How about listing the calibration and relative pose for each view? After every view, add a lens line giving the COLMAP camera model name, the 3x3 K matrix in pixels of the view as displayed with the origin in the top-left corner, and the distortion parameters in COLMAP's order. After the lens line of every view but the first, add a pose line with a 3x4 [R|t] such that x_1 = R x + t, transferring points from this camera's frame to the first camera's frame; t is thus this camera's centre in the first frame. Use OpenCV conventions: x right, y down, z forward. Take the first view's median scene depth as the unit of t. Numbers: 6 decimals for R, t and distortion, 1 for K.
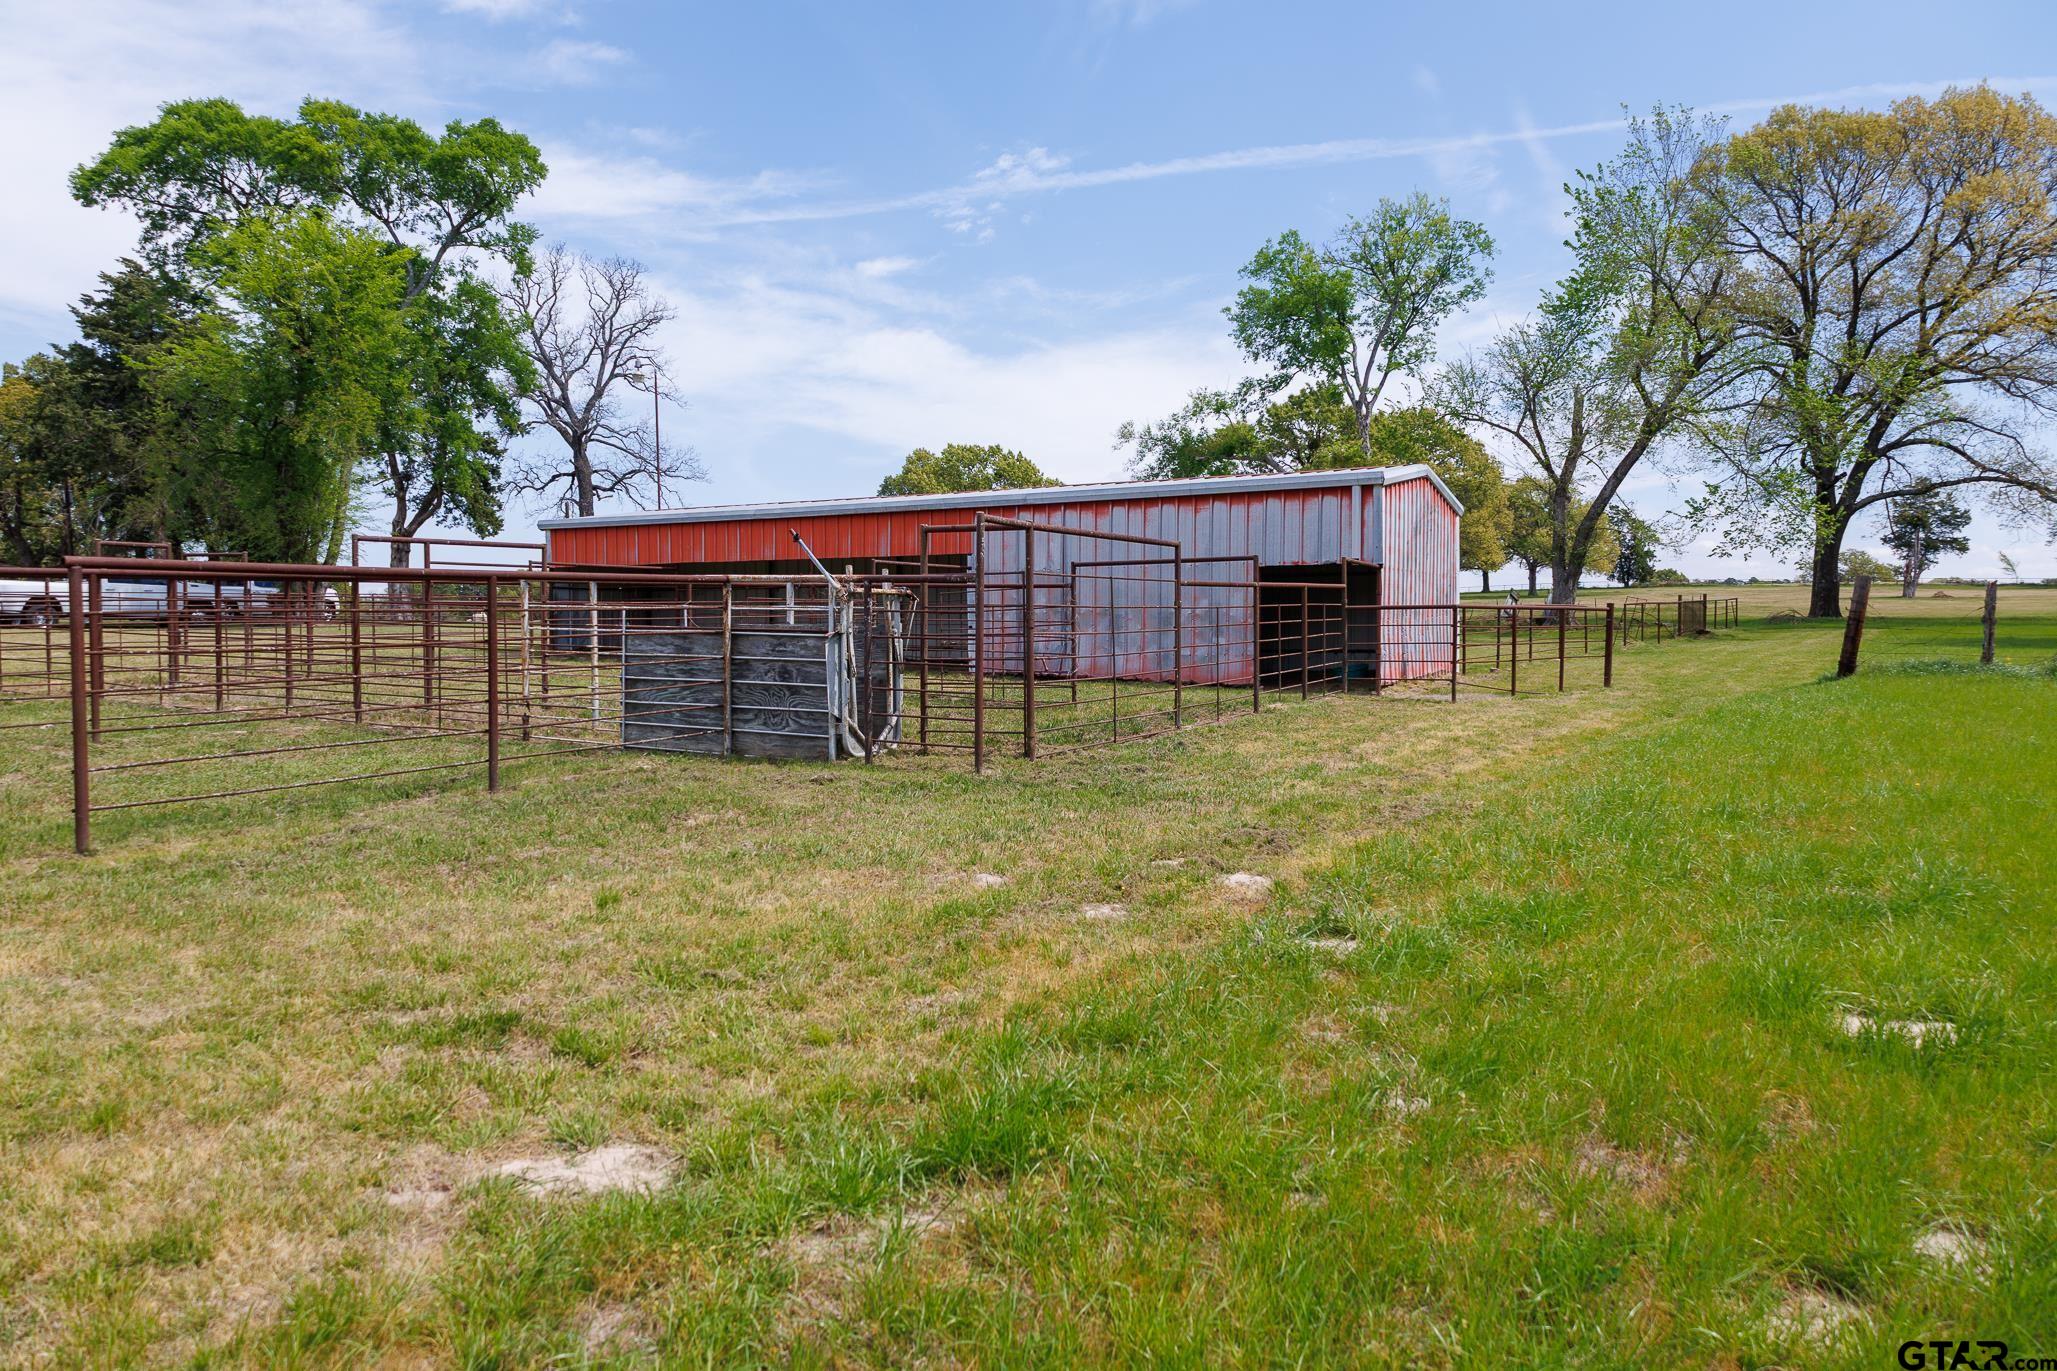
lens RADIAL K [[1440.0, 0, 1018.2], [0, 1440.0, 711.4], [0, 0, 1]] dist [0.031963, -0.006445]
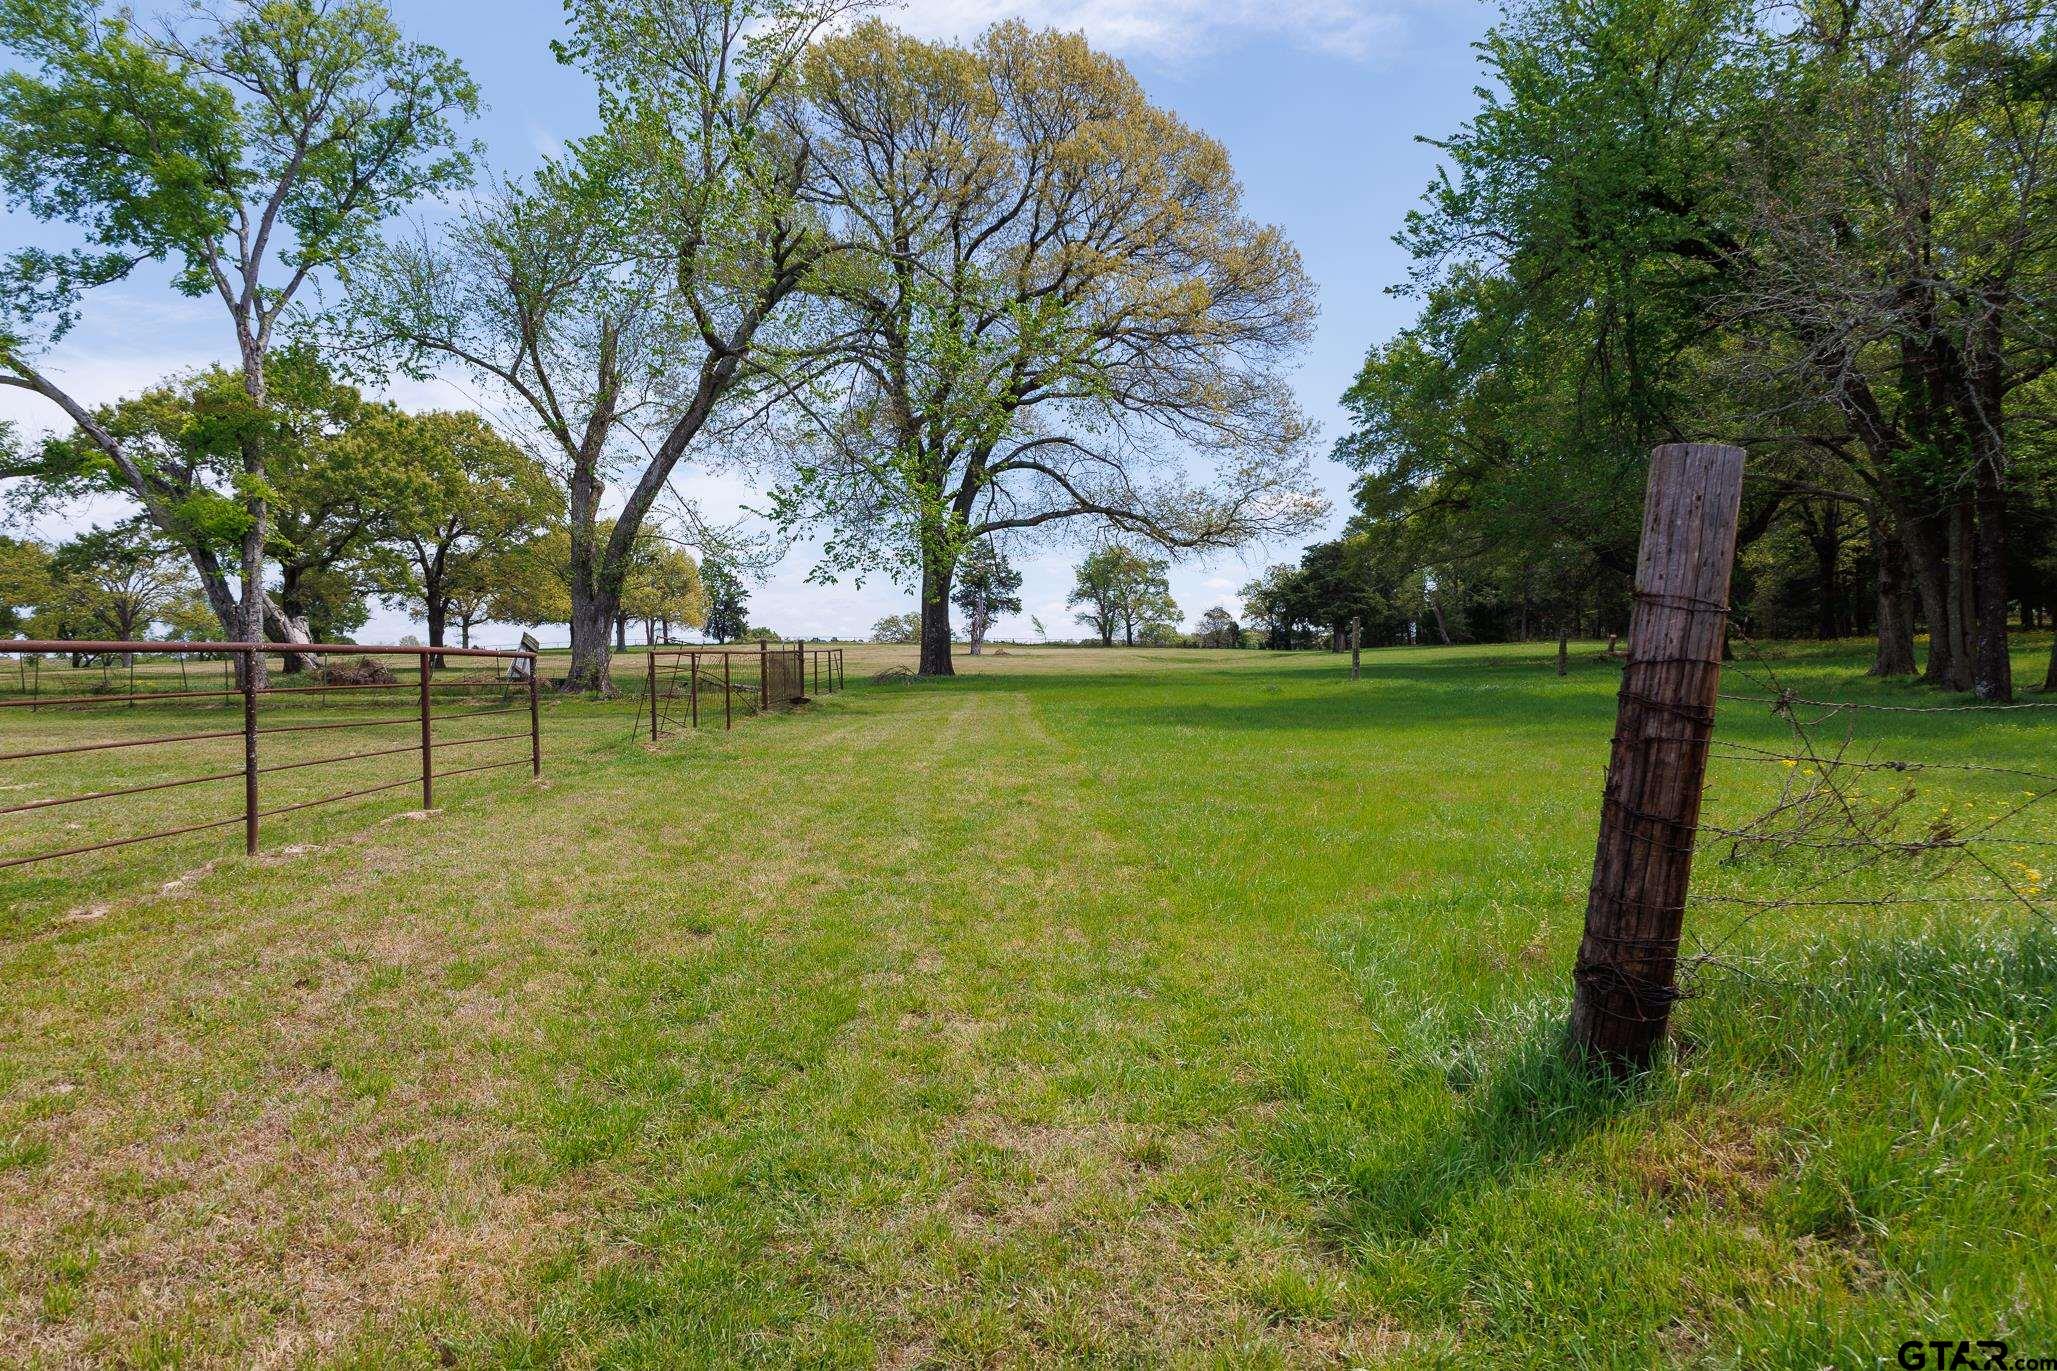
lens RADIAL K [[1377.5, 0, 1022.0], [0, 1377.5, 631.4], [0, 0, 1]] dist [0.038535, -0.000570]
pose [[0.822544, 0.012449, 0.568565, 0.173444], [0.042312, 0.995650, -0.083013, -0.025506], [-0.567125, 0.092339, 0.818439, 0.372712]]
